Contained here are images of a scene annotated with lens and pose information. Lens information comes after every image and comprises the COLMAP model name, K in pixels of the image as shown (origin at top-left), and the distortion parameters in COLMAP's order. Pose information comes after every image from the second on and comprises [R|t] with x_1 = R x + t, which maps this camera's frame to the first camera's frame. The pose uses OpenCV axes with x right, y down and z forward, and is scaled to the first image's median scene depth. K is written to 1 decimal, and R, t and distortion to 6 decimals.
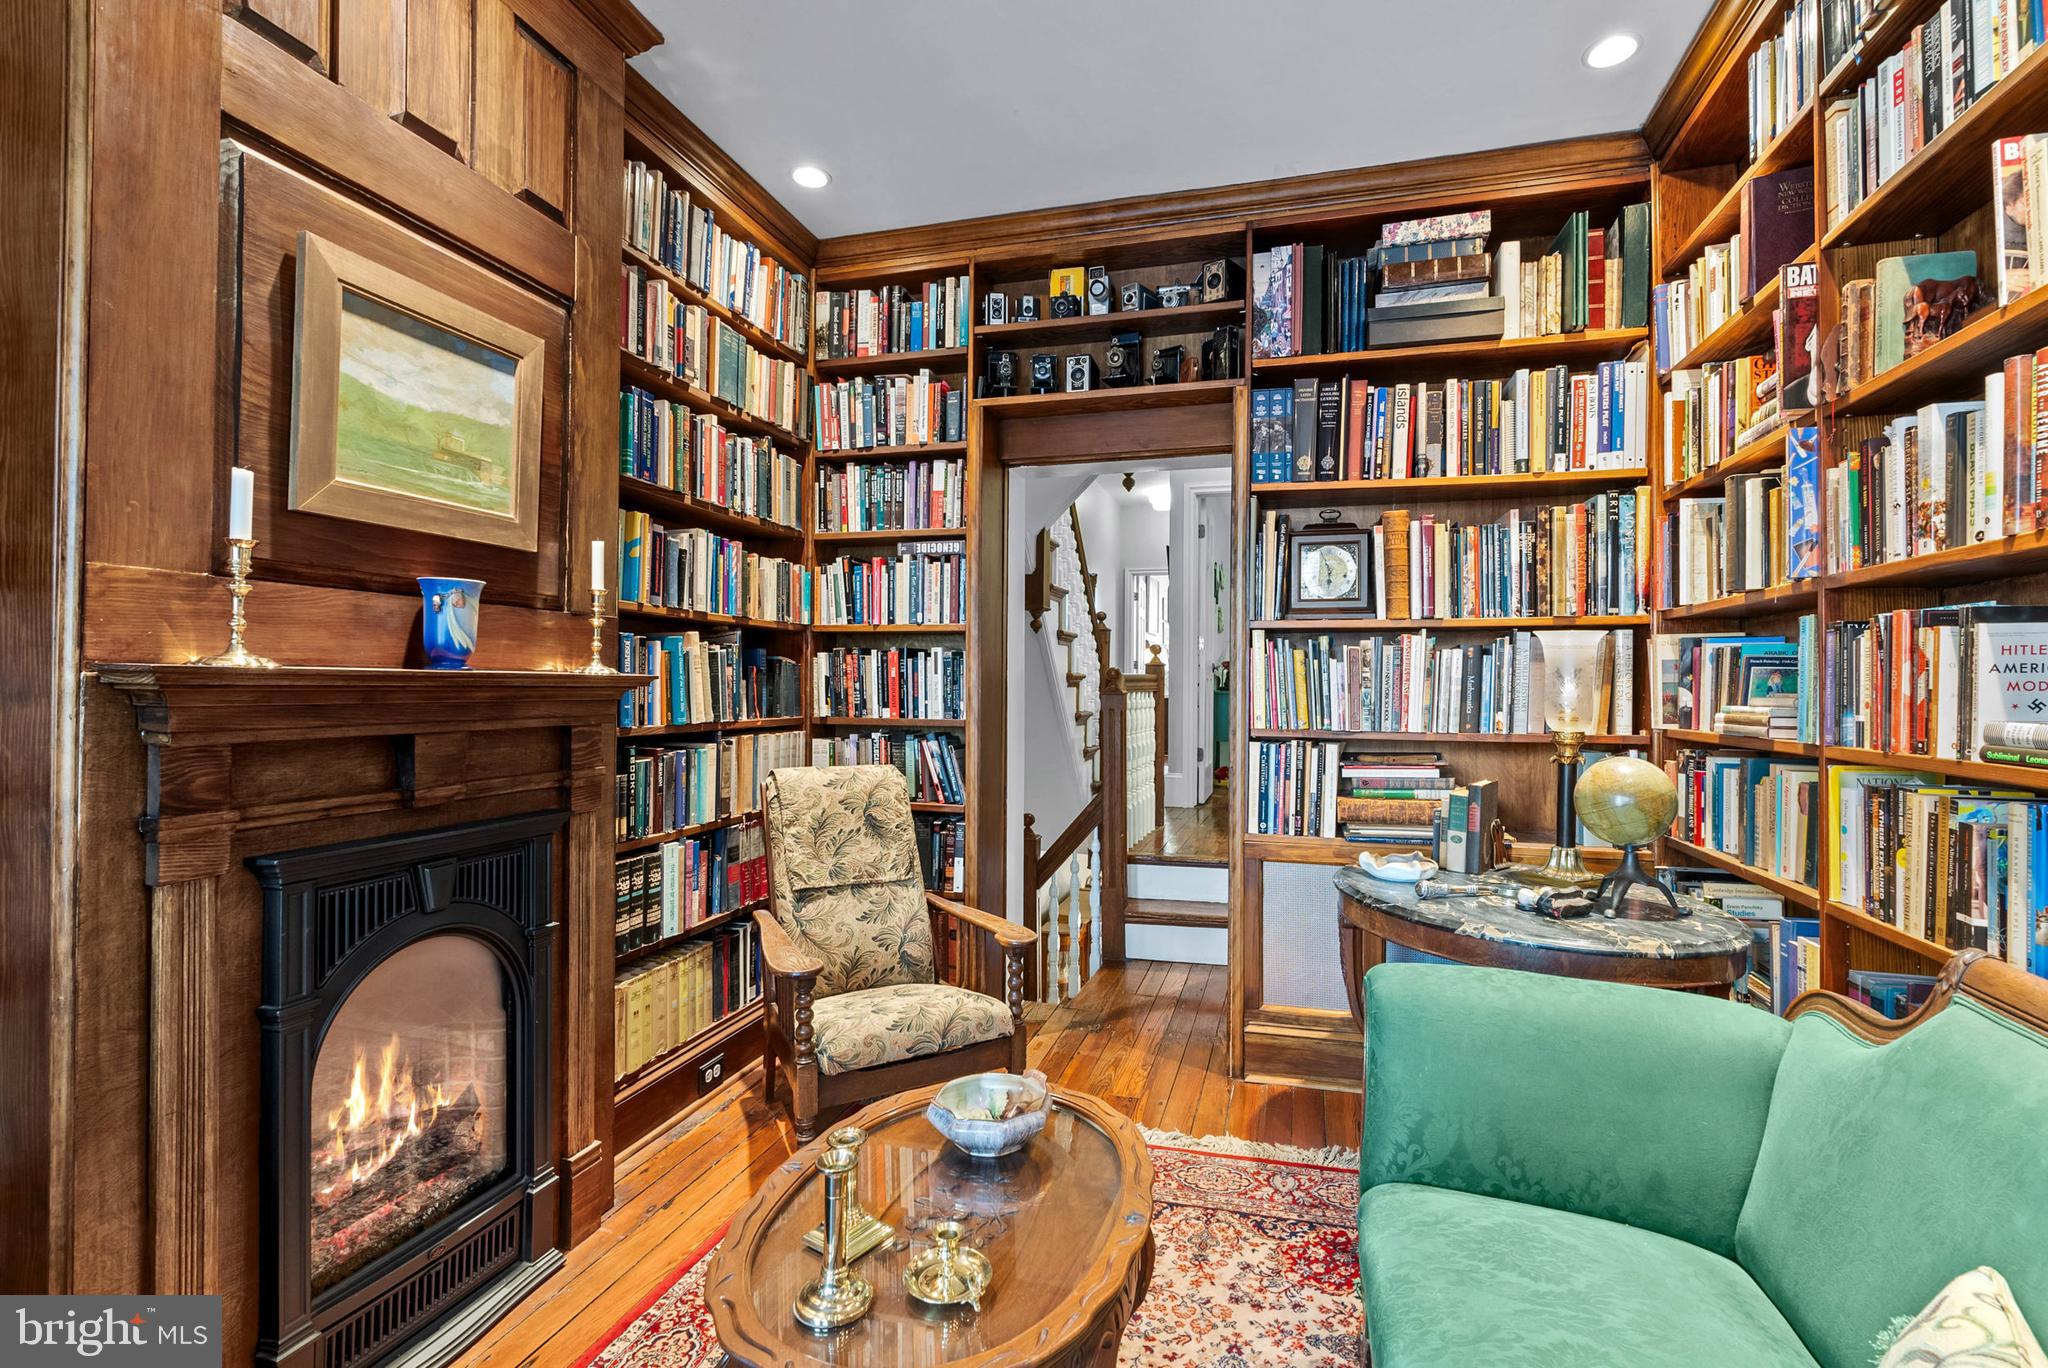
lens RADIAL K [[947.3, 0, 1024.0], [0, 947.3, 684.0], [0, 0, 1]] dist [-0.003365, 0.000072]
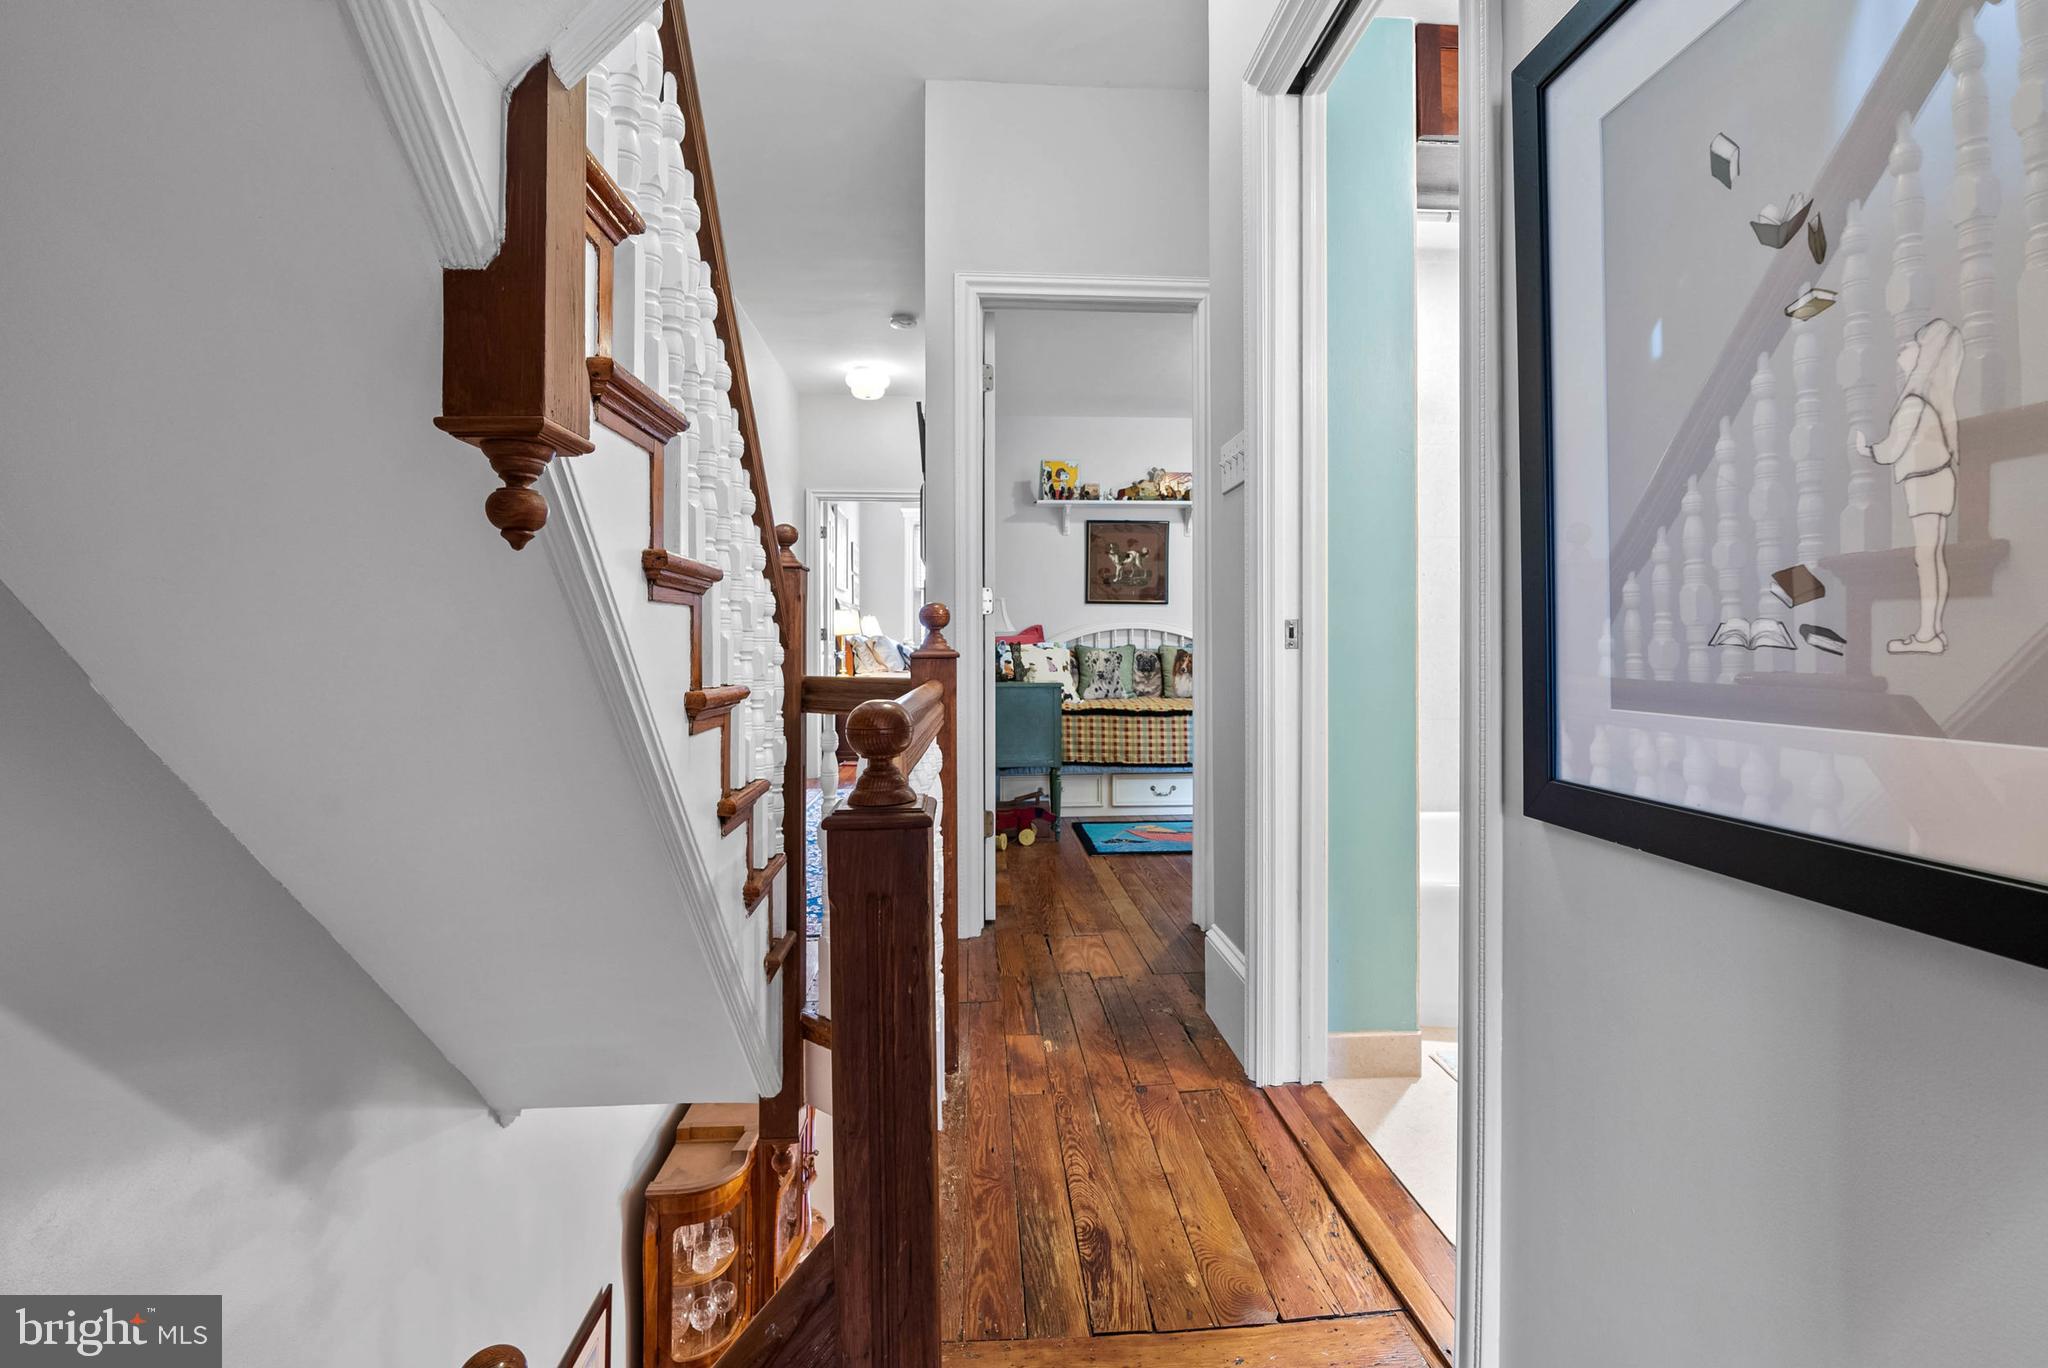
lens RADIAL K [[953.5, 0, 1020.9], [0, 953.5, 650.5], [0, 0, 1]] dist [-0.000867, 0.000026]
pose [[0.942507, -0.010221, 0.334030, 0.043270], [0.008259, 0.999939, 0.007293, -0.025456], [-0.334084, -0.004115, 0.942534, 0.641712]]
